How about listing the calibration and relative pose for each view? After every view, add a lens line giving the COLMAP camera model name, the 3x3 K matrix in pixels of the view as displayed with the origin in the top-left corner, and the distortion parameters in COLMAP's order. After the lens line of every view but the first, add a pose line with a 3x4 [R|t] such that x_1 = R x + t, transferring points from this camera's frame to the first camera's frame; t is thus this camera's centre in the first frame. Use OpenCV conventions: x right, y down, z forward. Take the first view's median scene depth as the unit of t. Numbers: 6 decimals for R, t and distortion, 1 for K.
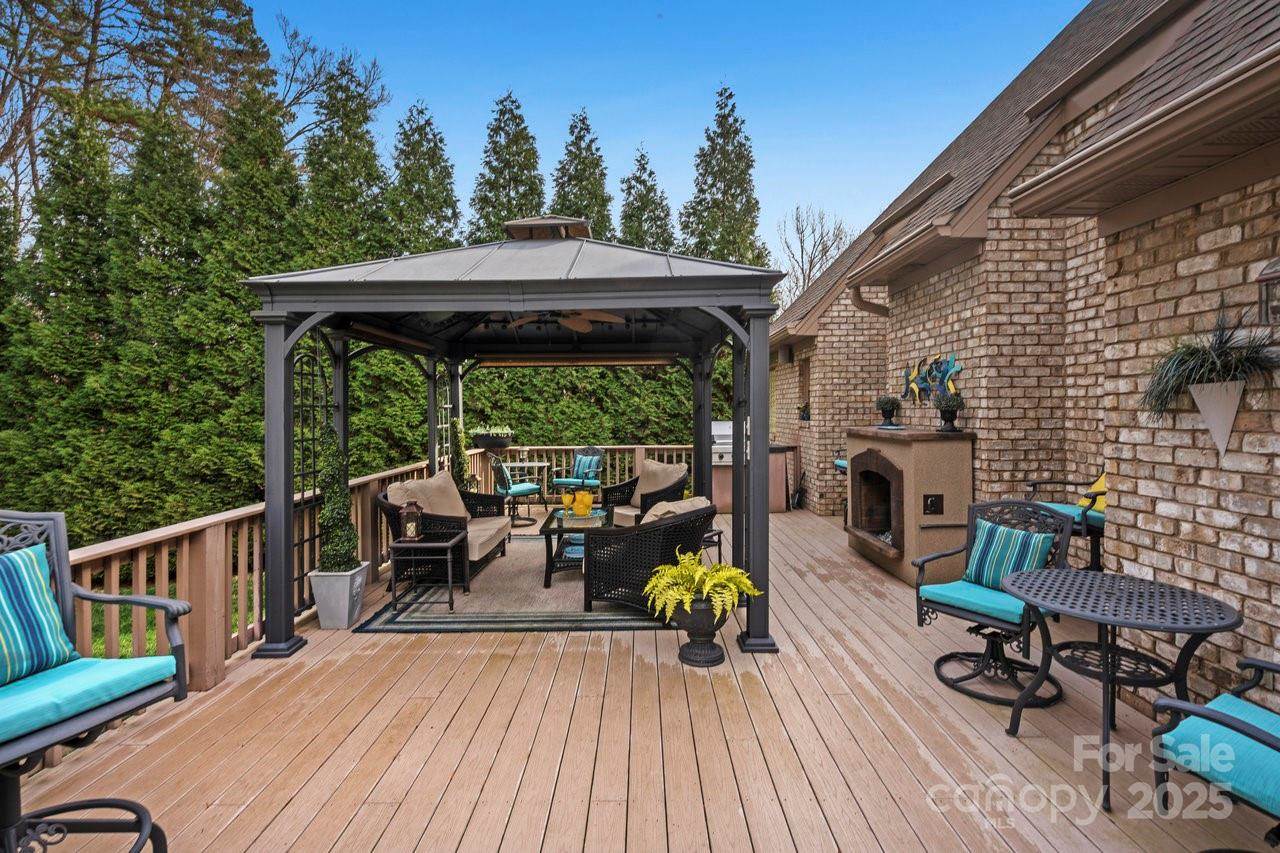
lens RADIAL K [[586.5, 0, 640.4], [0, 586.5, 416.9], [0, 0, 1]] dist [0.002386, 0.000343]
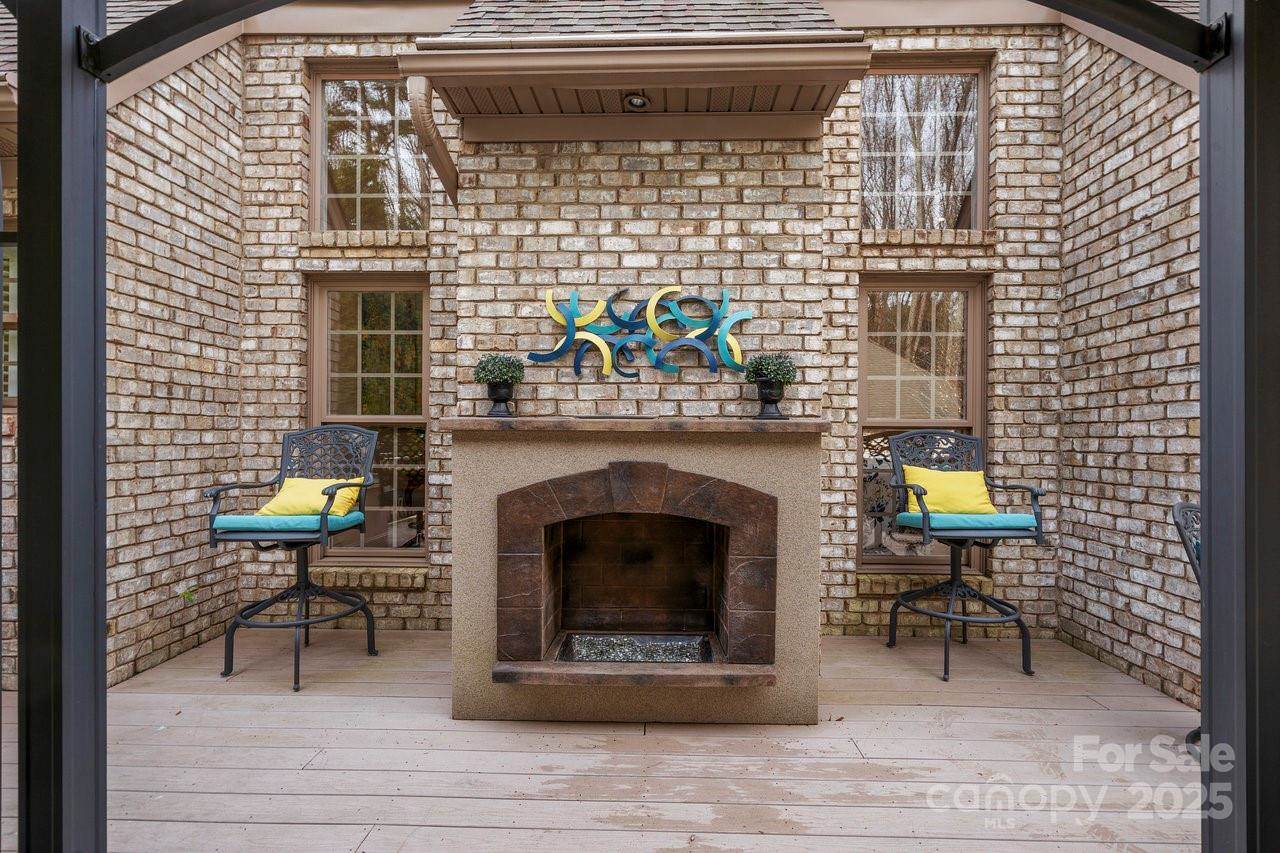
lens RADIAL K [[586.5, 0, 641.1], [0, 586.5, 434.8], [0, 0, 1]] dist [0.002386, 0.000343]
pose [[0.026869, 0.014607, 0.999532, -0.028016], [0.008353, 0.999855, -0.014837, 0.027566], [-0.999604, 0.008748, 0.026743, 0.678153]]
